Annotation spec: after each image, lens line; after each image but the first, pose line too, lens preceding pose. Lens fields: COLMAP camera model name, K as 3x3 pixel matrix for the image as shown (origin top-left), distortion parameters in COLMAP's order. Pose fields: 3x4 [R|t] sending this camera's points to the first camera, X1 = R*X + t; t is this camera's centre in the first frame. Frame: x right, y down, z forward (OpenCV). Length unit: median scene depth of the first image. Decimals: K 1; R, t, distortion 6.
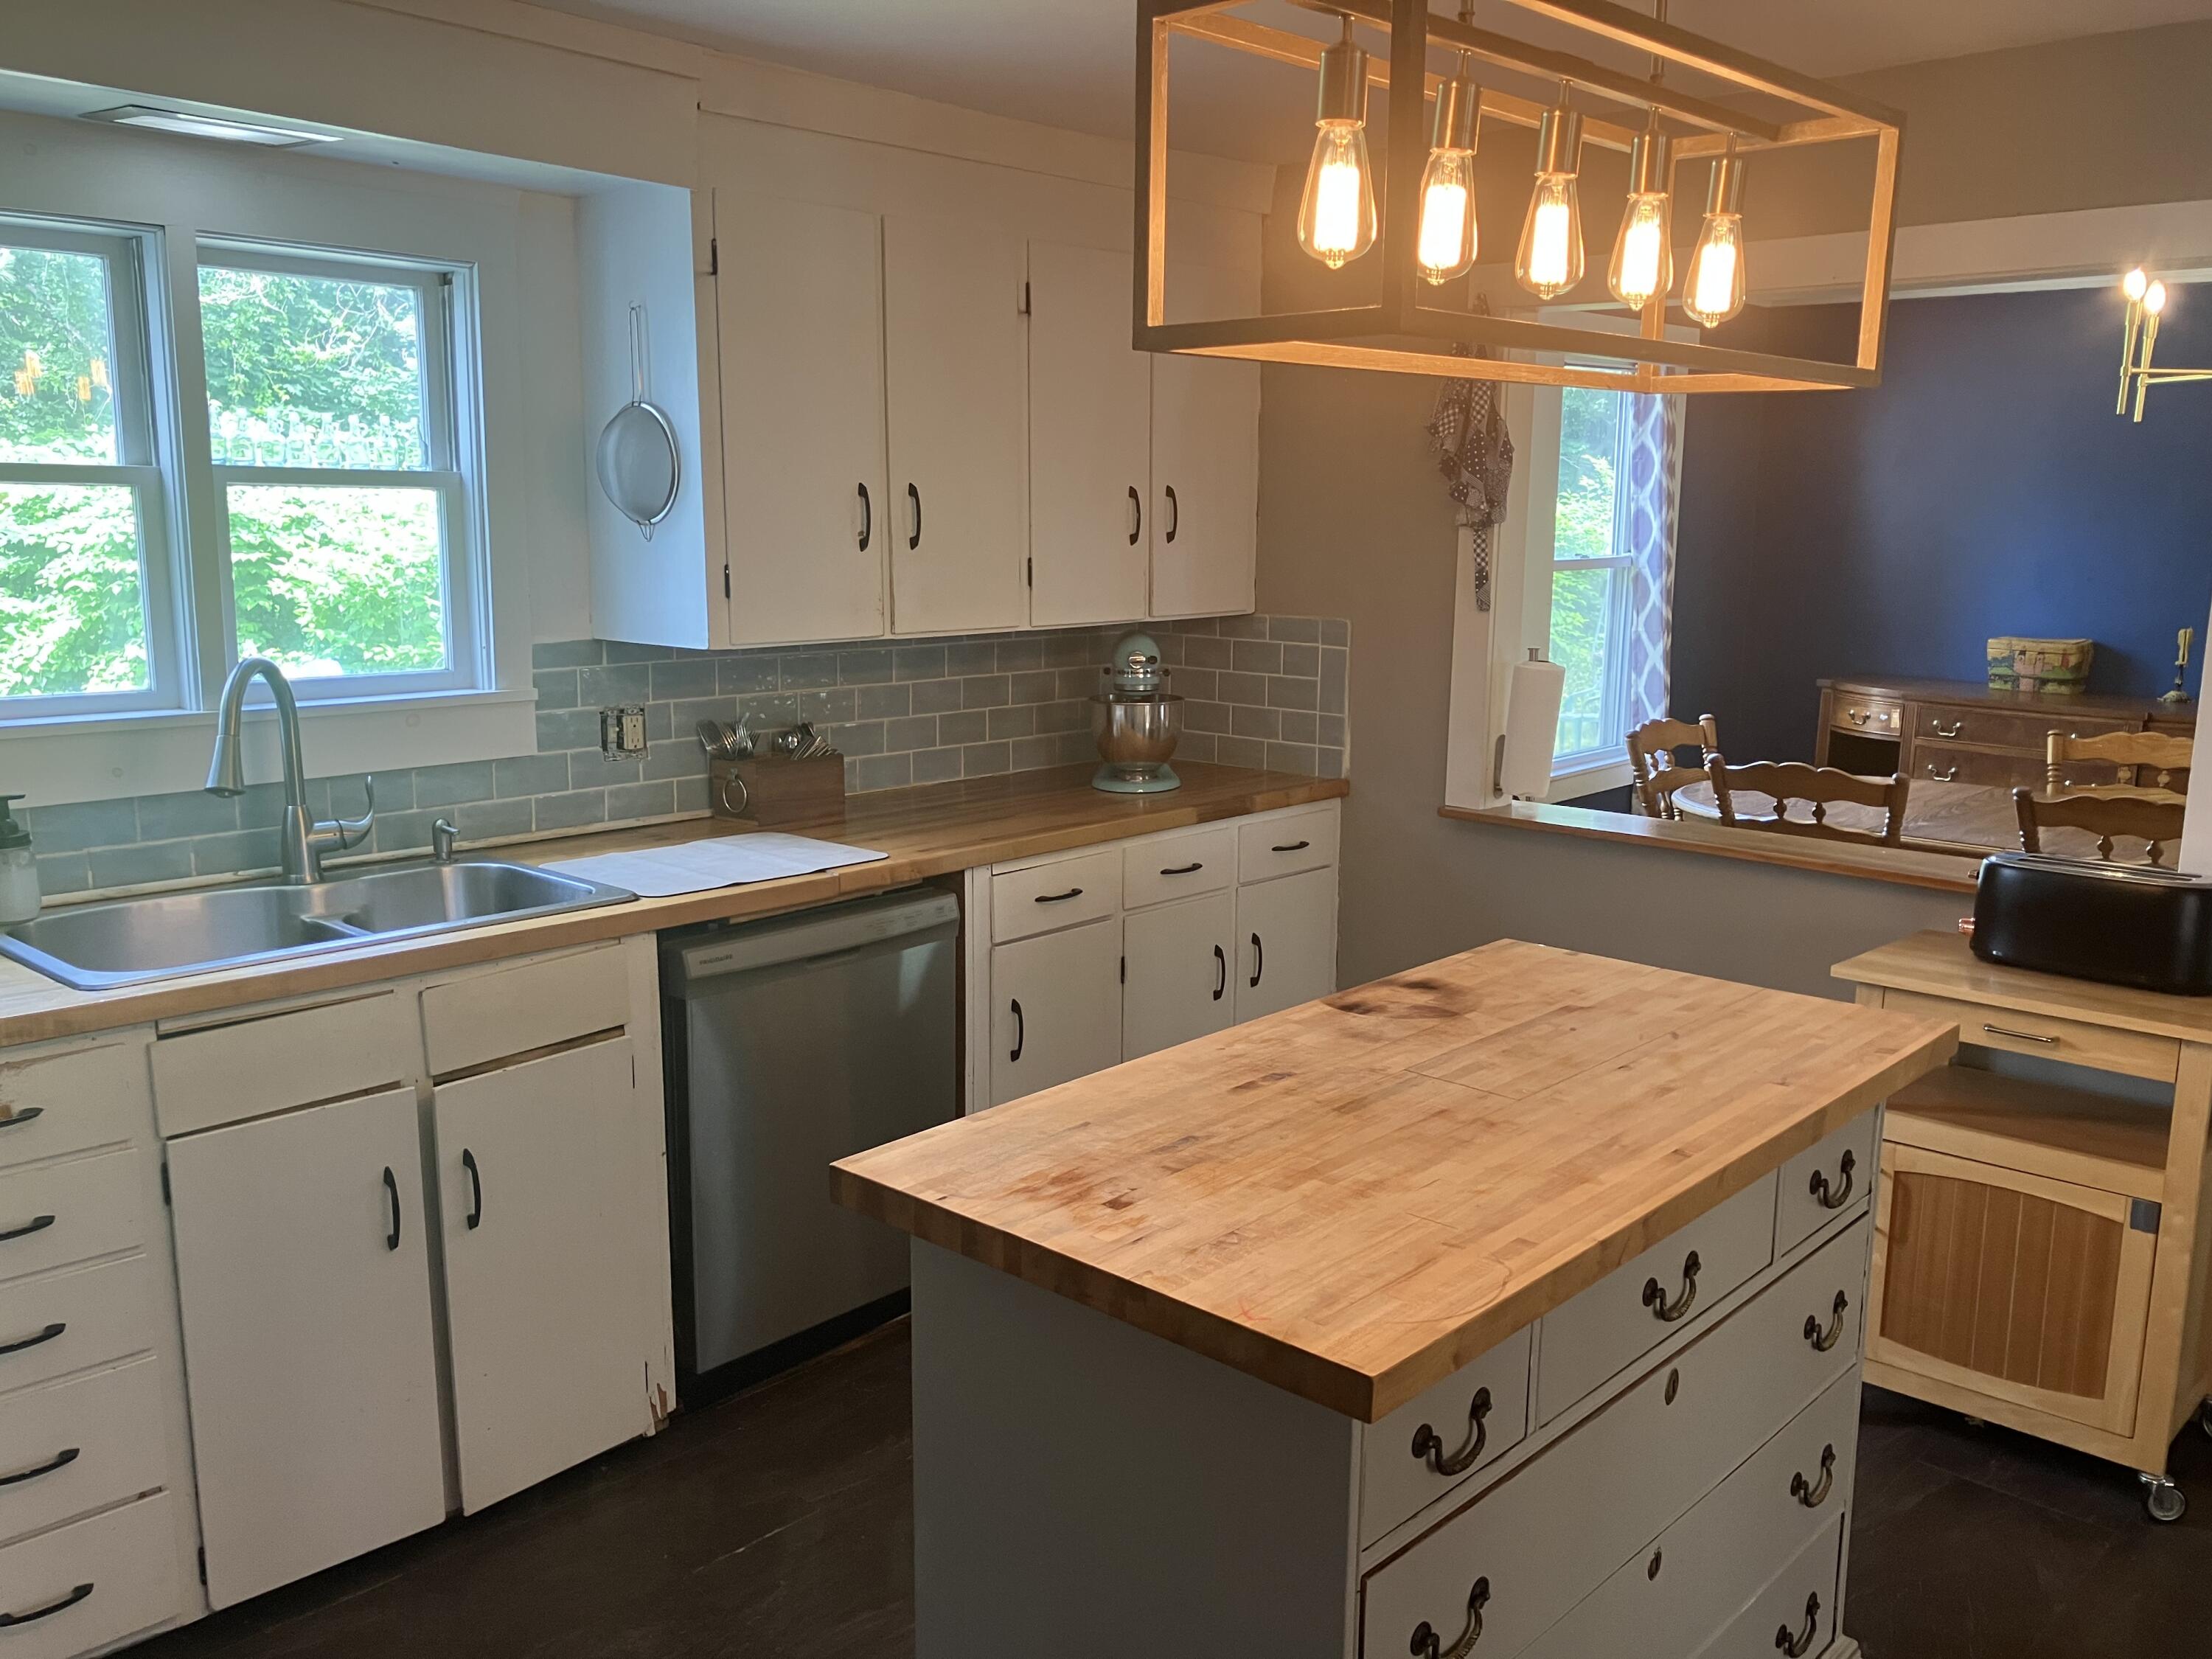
lens RADIAL K [[1826.9, 0, 1101.5], [0, 1826.9, 839.6], [0, 0, 1]] dist [0.017473, -0.000083]
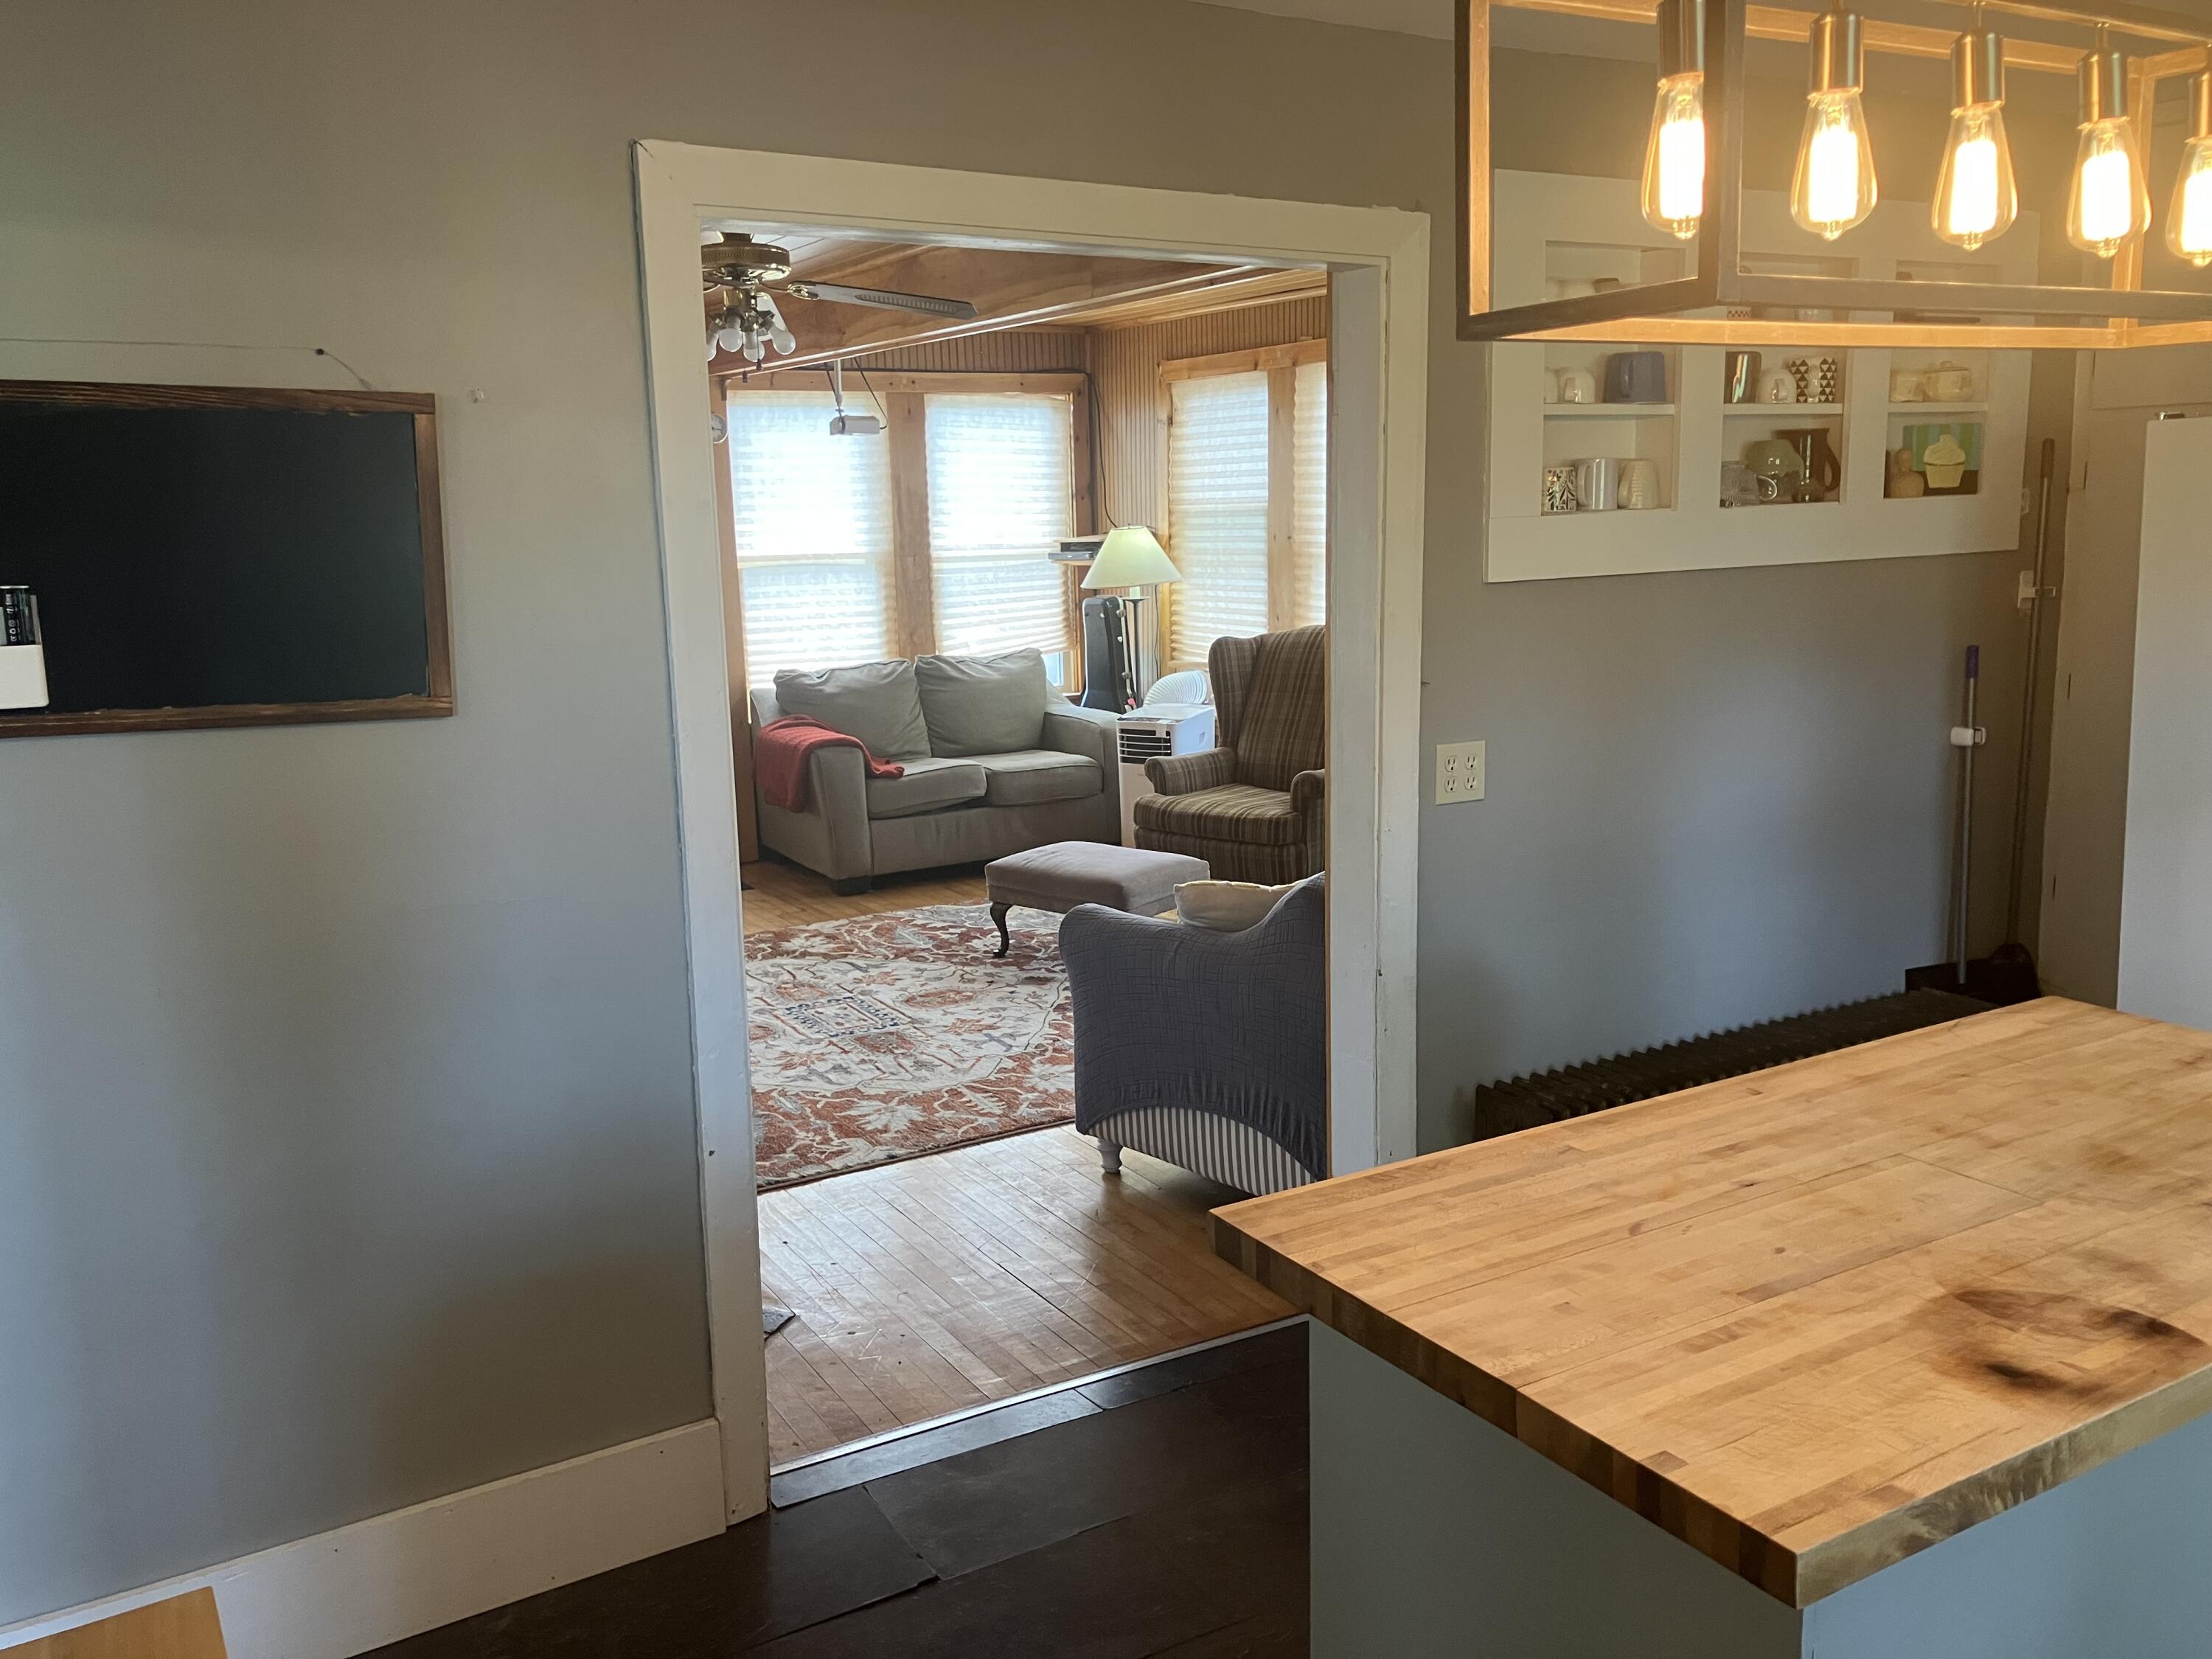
lens RADIAL K [[1828.8, 0, 1102.5], [0, 1828.8, 843.3], [0, 0, 1]] dist [0.028882, -0.013151]
pose [[-0.959178, -0.030948, 0.281104, 0.193849], [0.075124, 0.930399, 0.358769, -0.191694], [-0.272642, 0.365241, -0.890093, 1.014174]]
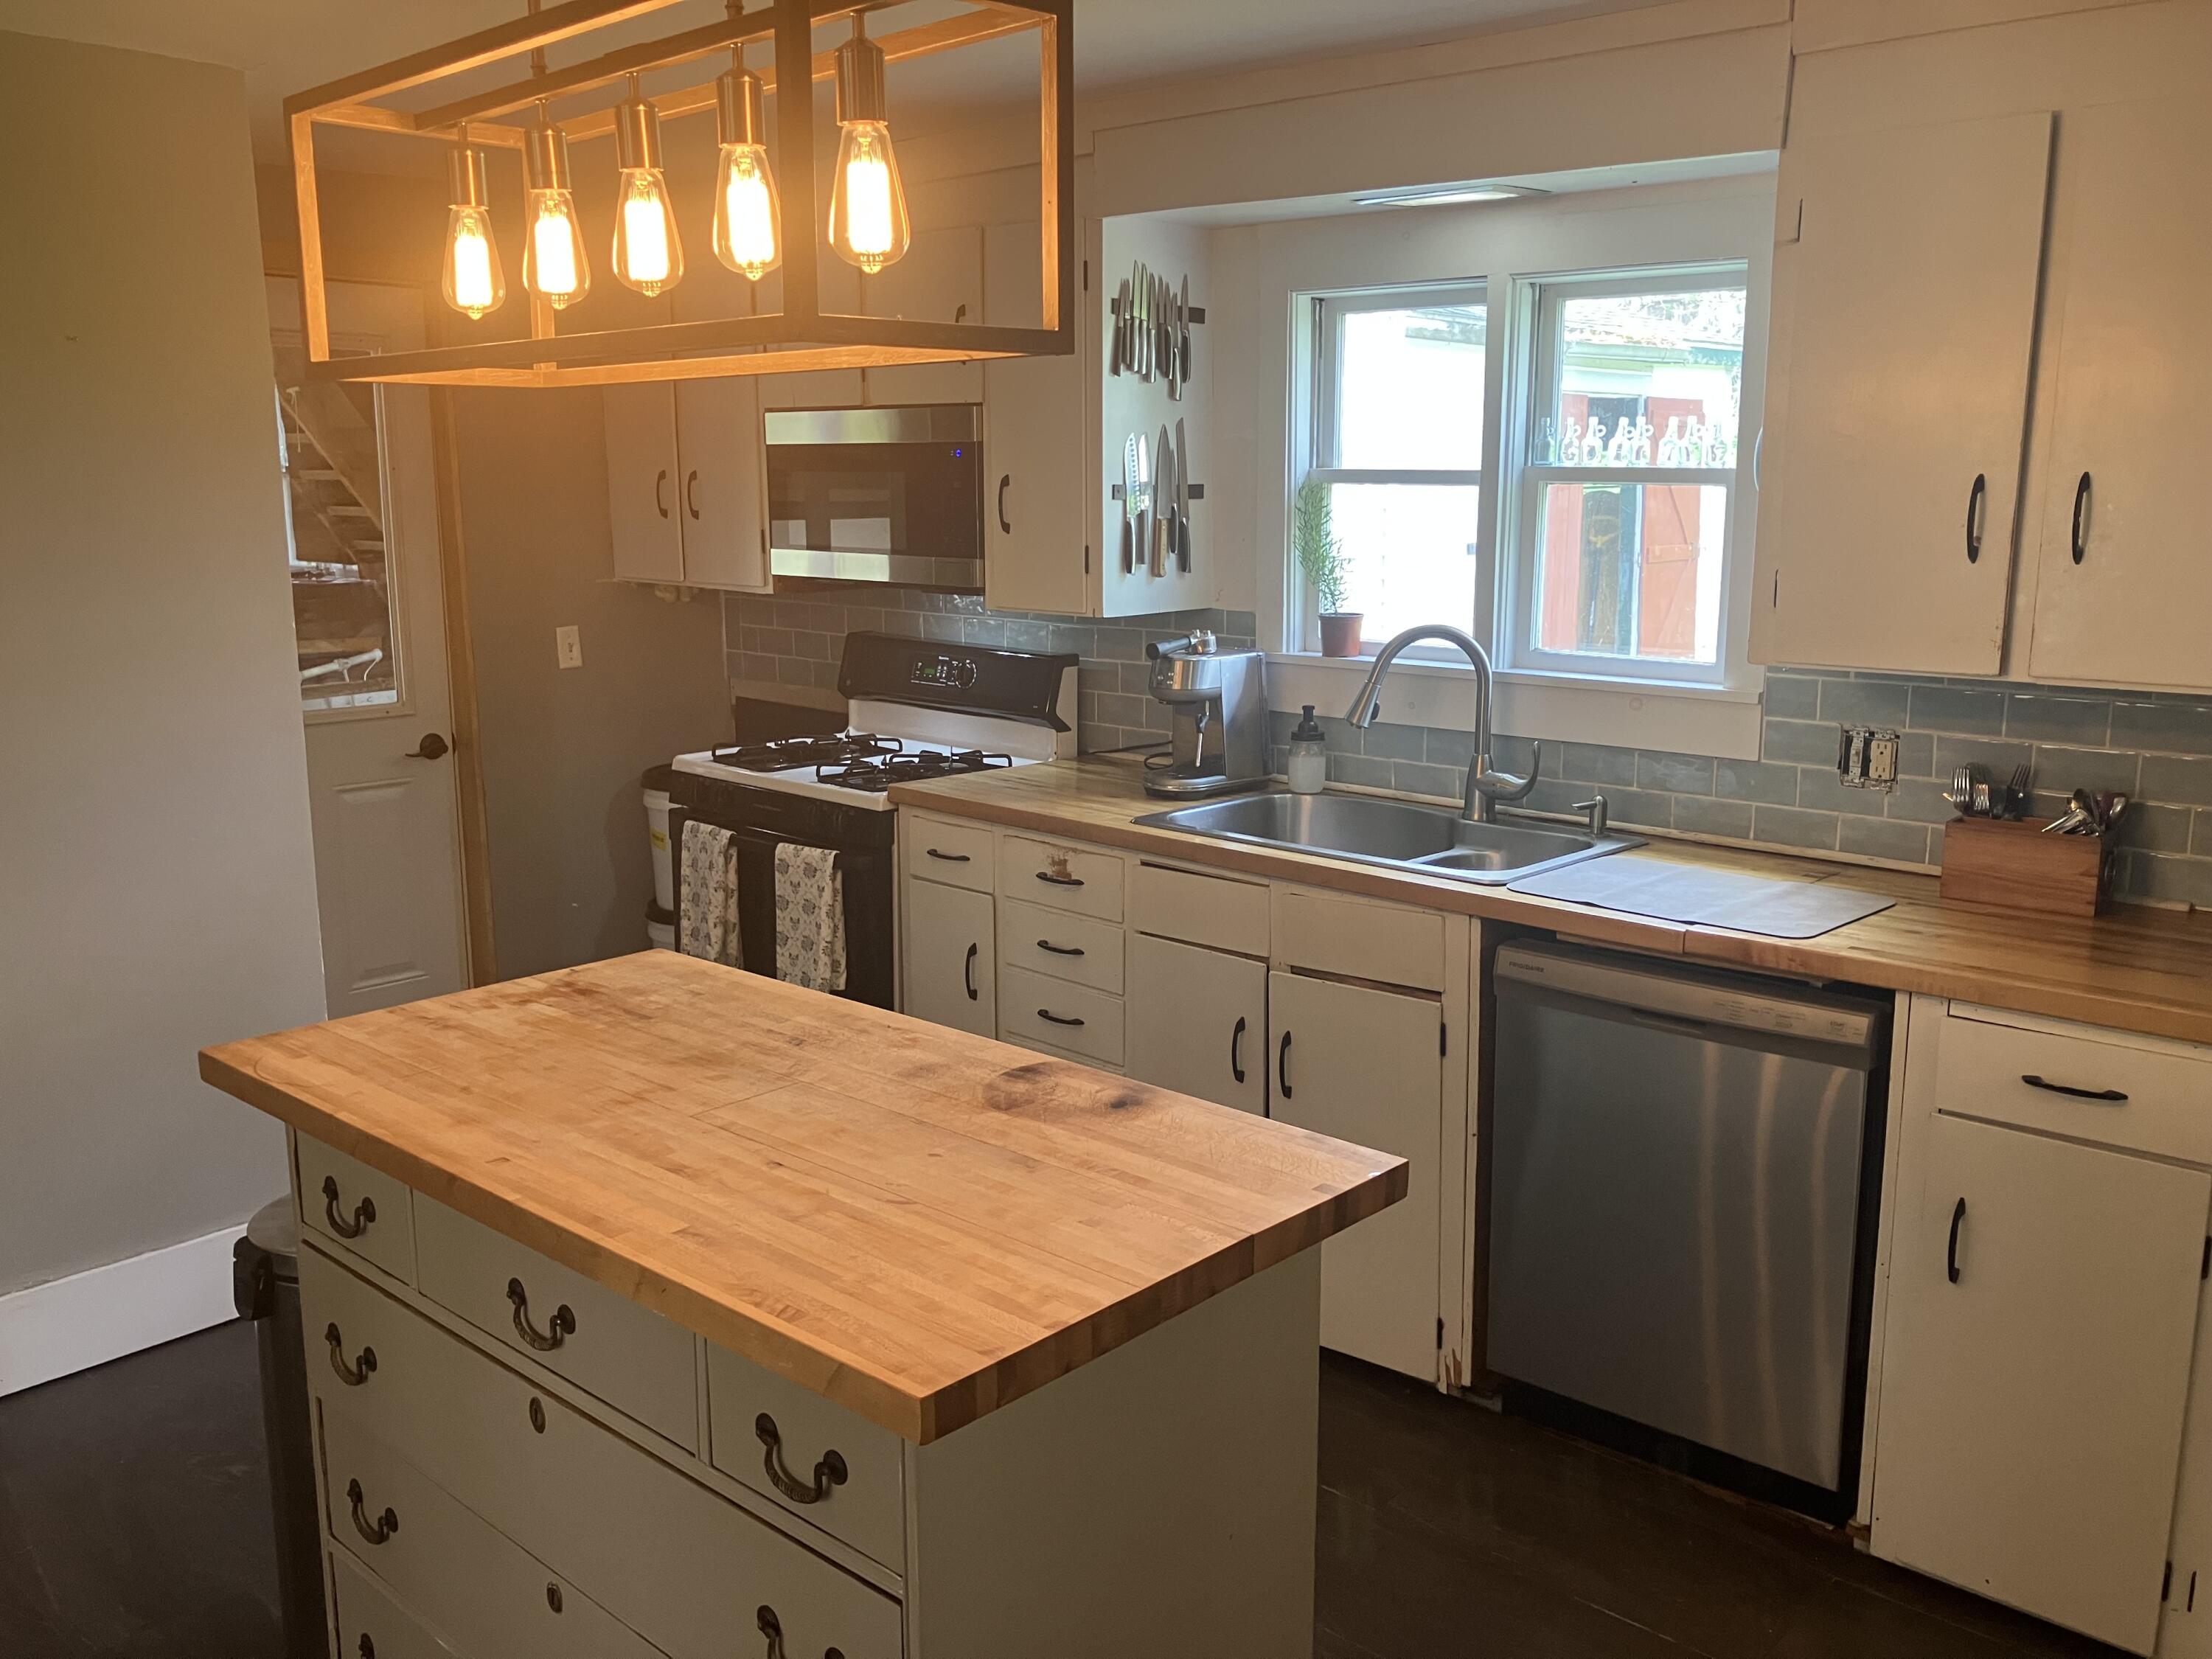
lens RADIAL K [[1800.6, 0, 1106.0], [0, 1800.6, 829.5], [0, 0, 1]] dist [0.168038, -0.559041]
pose [[0.016544, 0.184102, -0.982768, 0.634967], [-0.182200, 0.967001, 0.178081, -0.120140], [0.983122, 0.176114, 0.049542, 0.627152]]
